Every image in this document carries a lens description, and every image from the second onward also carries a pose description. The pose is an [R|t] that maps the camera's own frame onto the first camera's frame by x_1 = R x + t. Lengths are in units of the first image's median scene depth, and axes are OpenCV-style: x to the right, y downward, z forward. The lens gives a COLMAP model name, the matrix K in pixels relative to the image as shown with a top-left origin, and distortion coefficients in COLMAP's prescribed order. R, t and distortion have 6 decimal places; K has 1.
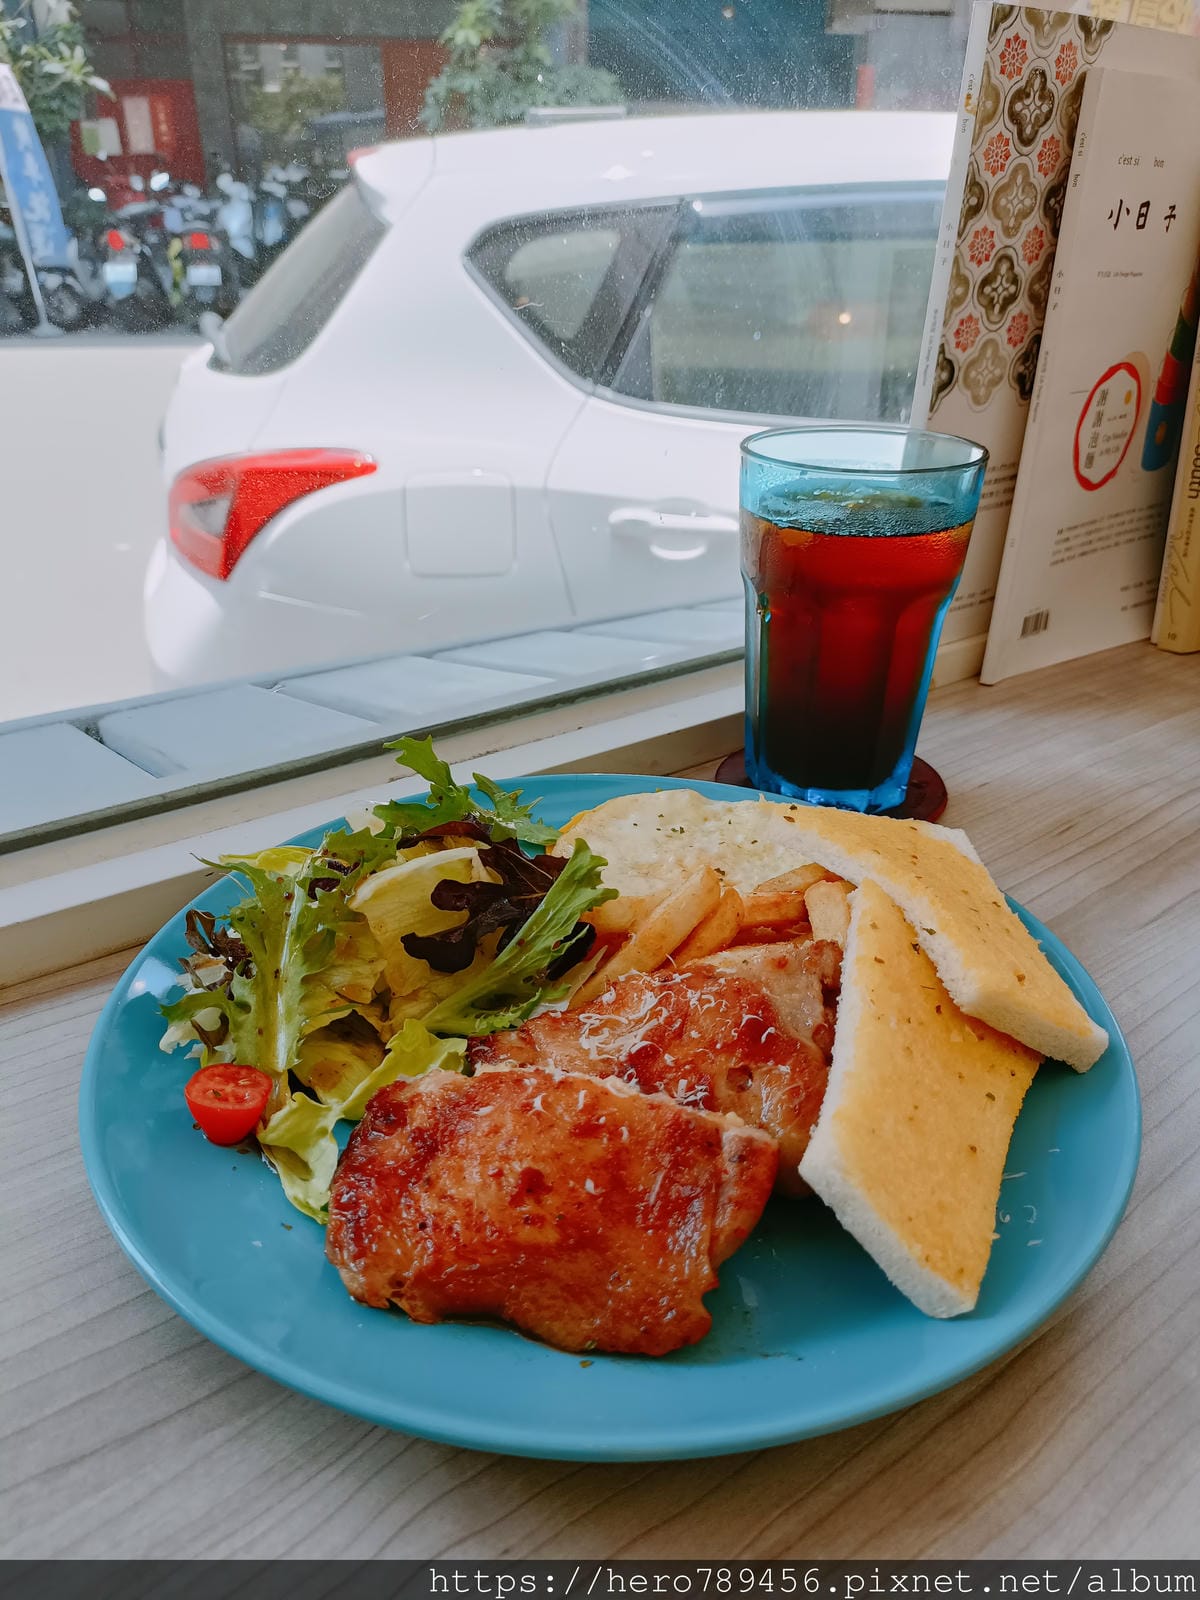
lens RADIAL K [[1206.2, 0, 611.0], [0, 1206.2, 812.1], [0, 0, 1]] dist [0.007269, -0.031375]
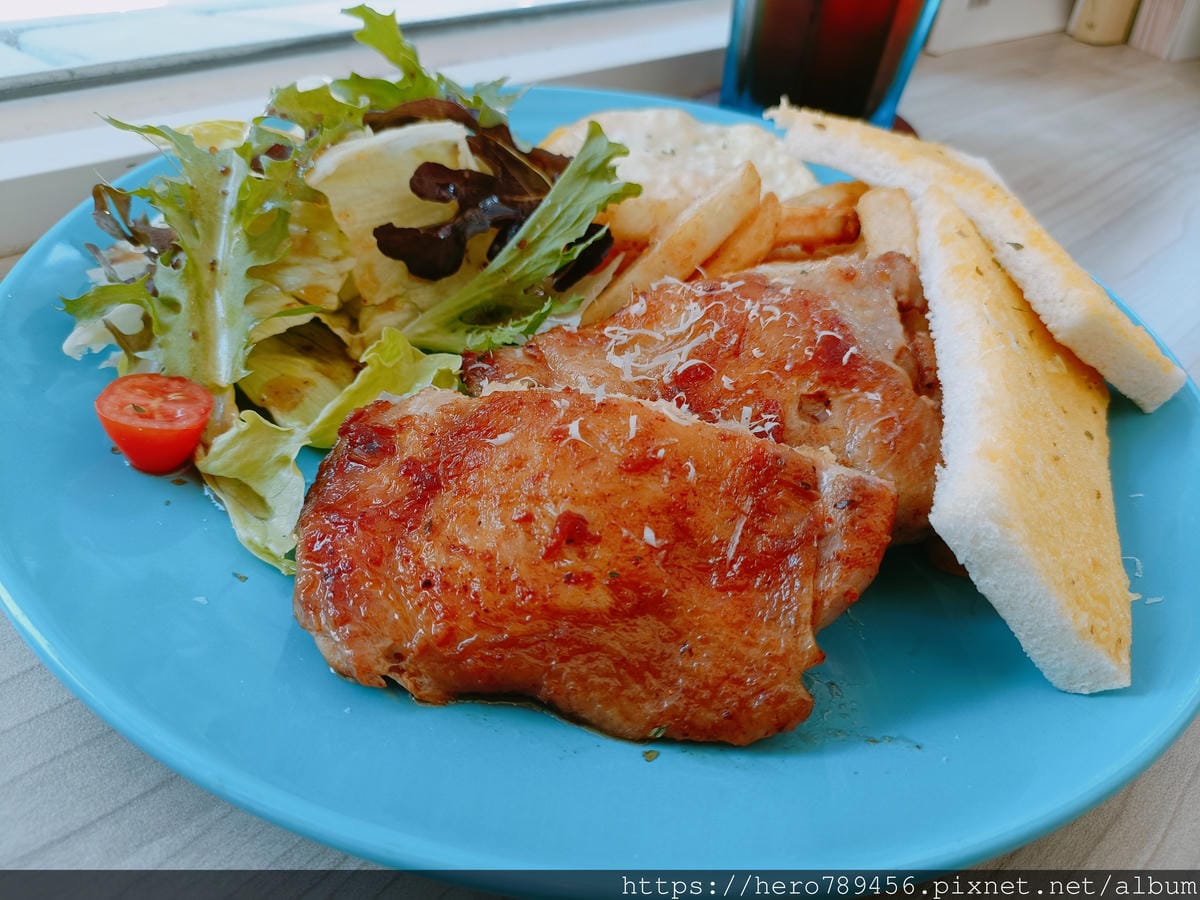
lens RADIAL K [[904.6, 0, 624.6], [0, 904.6, 462.1], [0, 0, 1]] dist [0.007269, -0.031375]
pose [[0.990267, 0.018149, 0.137991, -0.099366], [-0.052566, 0.966798, 0.250075, 0.106030], [-0.128871, -0.254895, 0.958343, 0.403251]]
